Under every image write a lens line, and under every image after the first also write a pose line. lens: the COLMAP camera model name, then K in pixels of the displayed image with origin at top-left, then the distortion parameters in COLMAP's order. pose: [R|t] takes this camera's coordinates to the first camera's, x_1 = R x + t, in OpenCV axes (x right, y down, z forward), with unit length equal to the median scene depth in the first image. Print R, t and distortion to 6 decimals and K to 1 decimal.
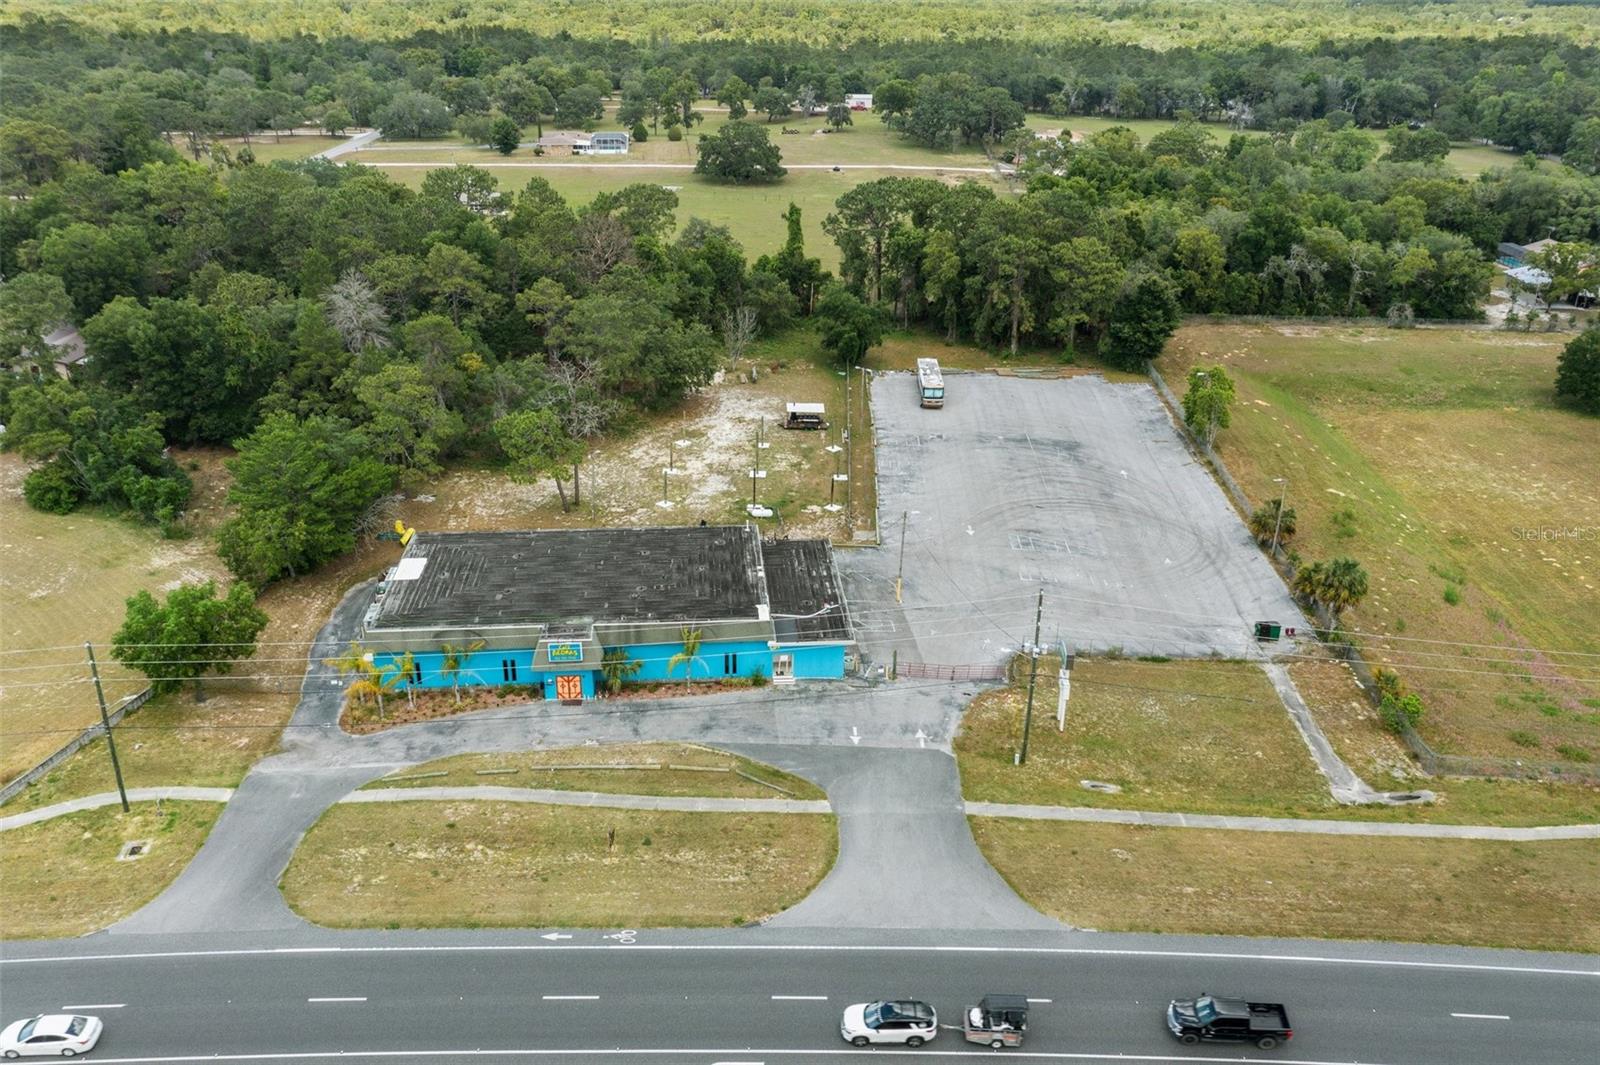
lens RADIAL K [[1261.0, 0, 800.0], [0, 1261.0, 532.5], [0, 0, 1]] dist [-0.002502, 0.004970]
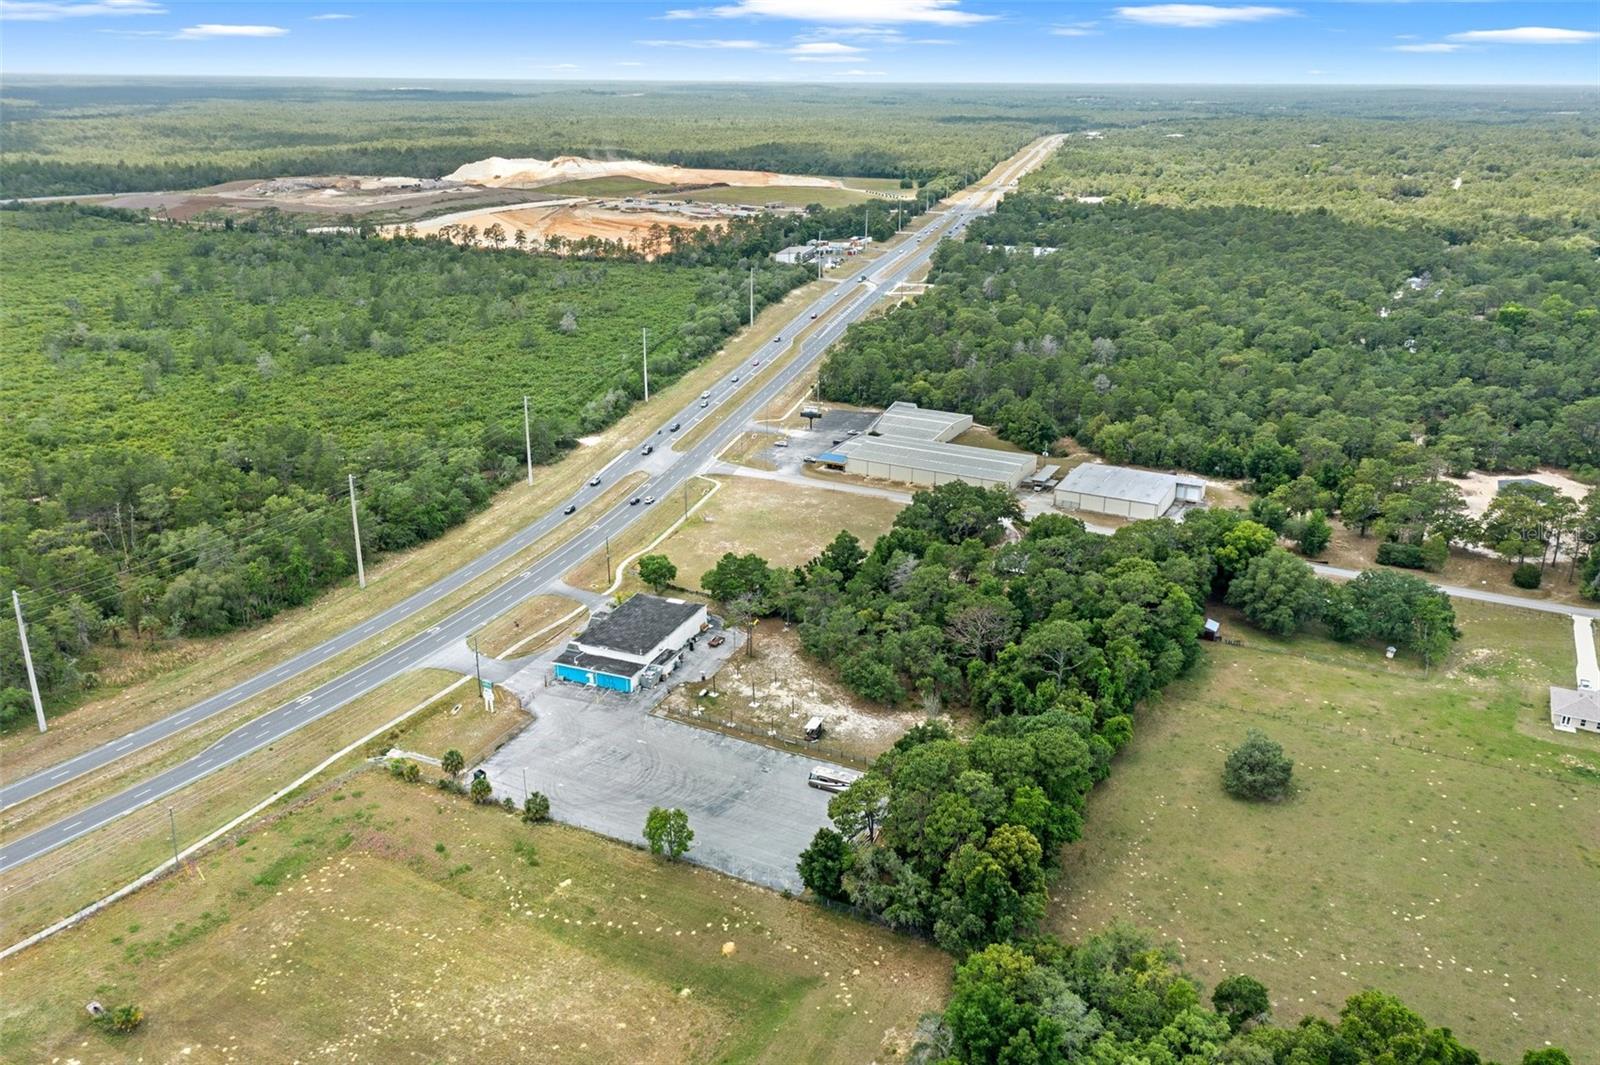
lens RADIAL K [[1256.4, 0, 795.3], [0, 1256.4, 537.6], [0, 0, 1]] dist [0.005701, 0.007694]
pose [[-0.448528, 0.295139, -0.843632, 1.446243], [-0.374485, 0.794996, 0.477224, -1.162461], [0.811532, 0.529976, -0.246053, 1.400535]]
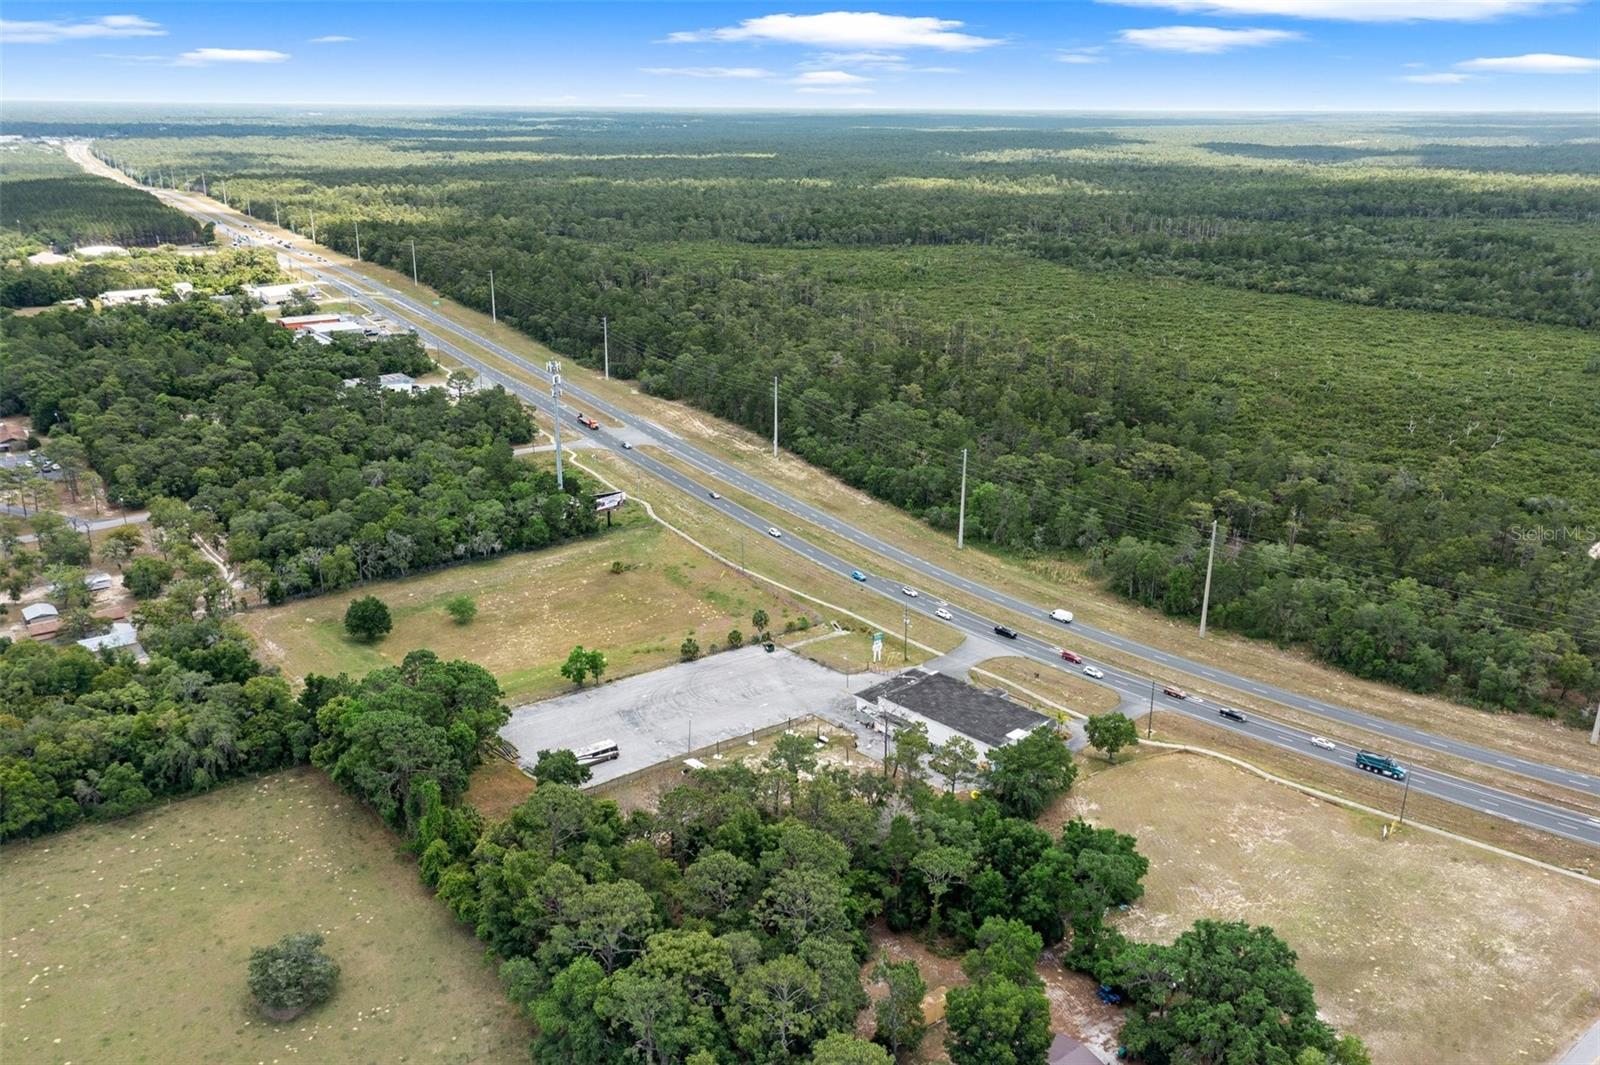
lens RADIAL K [[1254.2, 0, 798.4], [0, 1254.2, 536.1], [0, 0, 1]] dist [0.002971, 0.007718]
pose [[-0.628633, -0.263446, 0.731722, -1.261472], [0.305536, 0.781563, 0.543881, -1.247751], [-0.715170, 0.565469, -0.410824, 1.551435]]
